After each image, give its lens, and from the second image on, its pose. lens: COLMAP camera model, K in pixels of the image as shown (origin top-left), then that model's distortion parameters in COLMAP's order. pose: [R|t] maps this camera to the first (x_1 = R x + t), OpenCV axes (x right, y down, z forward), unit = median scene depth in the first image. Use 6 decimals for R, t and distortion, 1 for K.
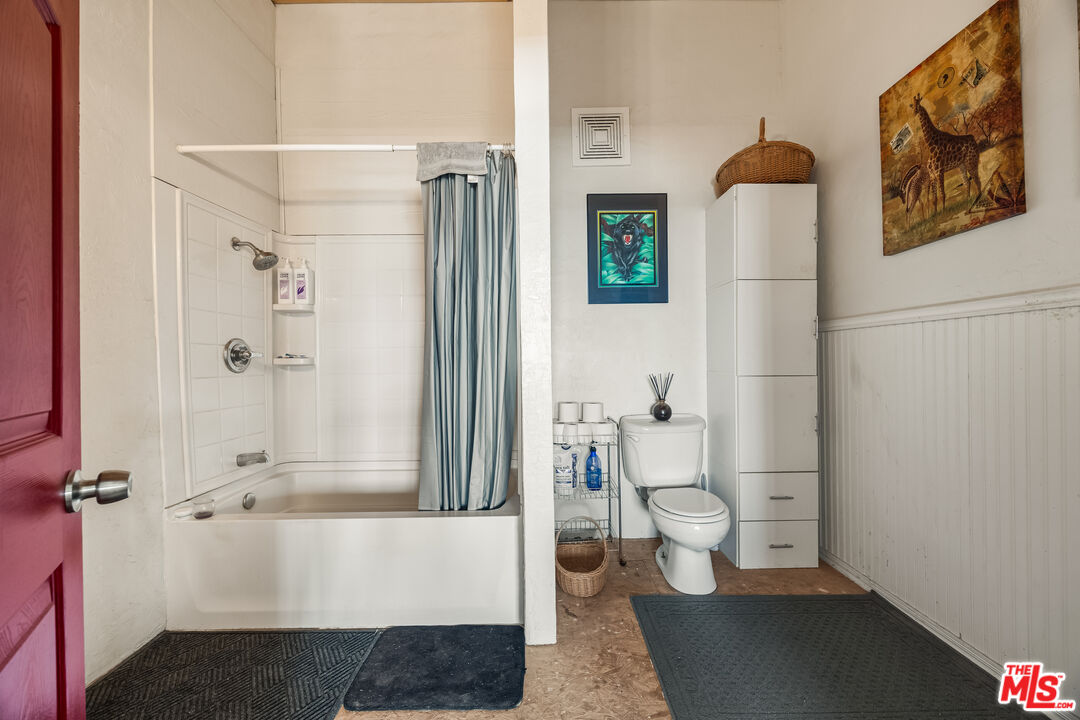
lens RADIAL K [[410.1, 0, 542.8], [0, 410.1, 362.2], [0, 0, 1]] dist [0.000921, -0.000113]
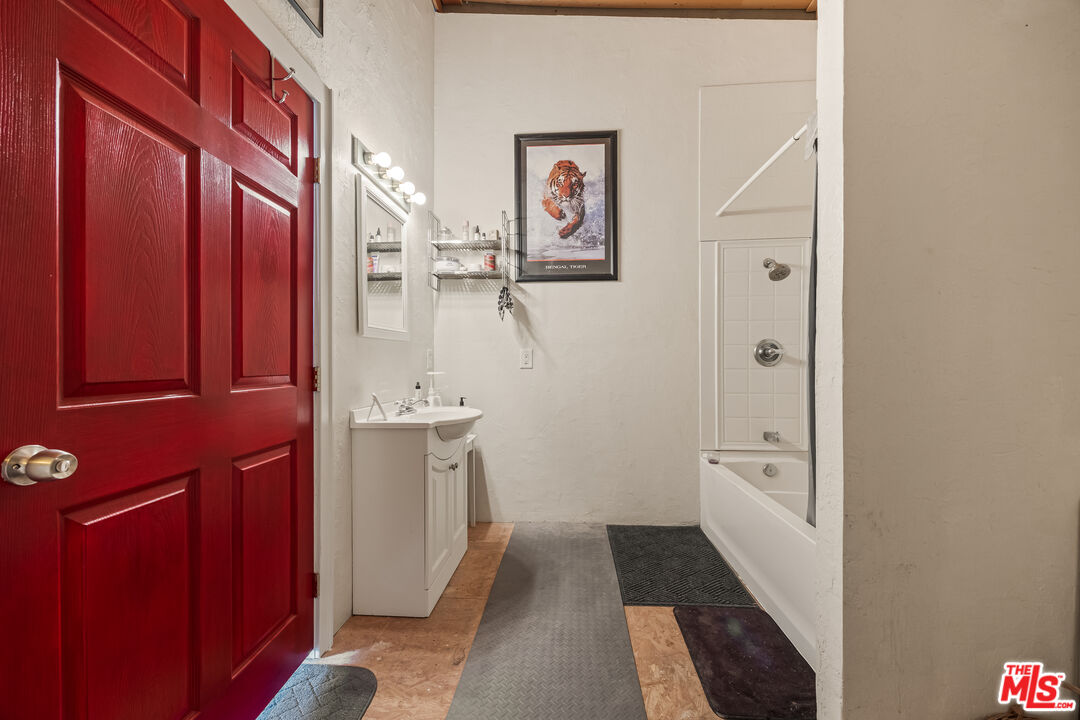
lens RADIAL K [[410.1, 0, 542.8], [0, 410.1, 362.2], [0, 0, 1]] dist [0.000921, -0.000113]
pose [[-0.061717, 0.014815, -0.997984, 0.834598], [0.001975, 0.999890, 0.014721, -0.008072], [0.998092, -0.001063, -0.061739, 0.591064]]
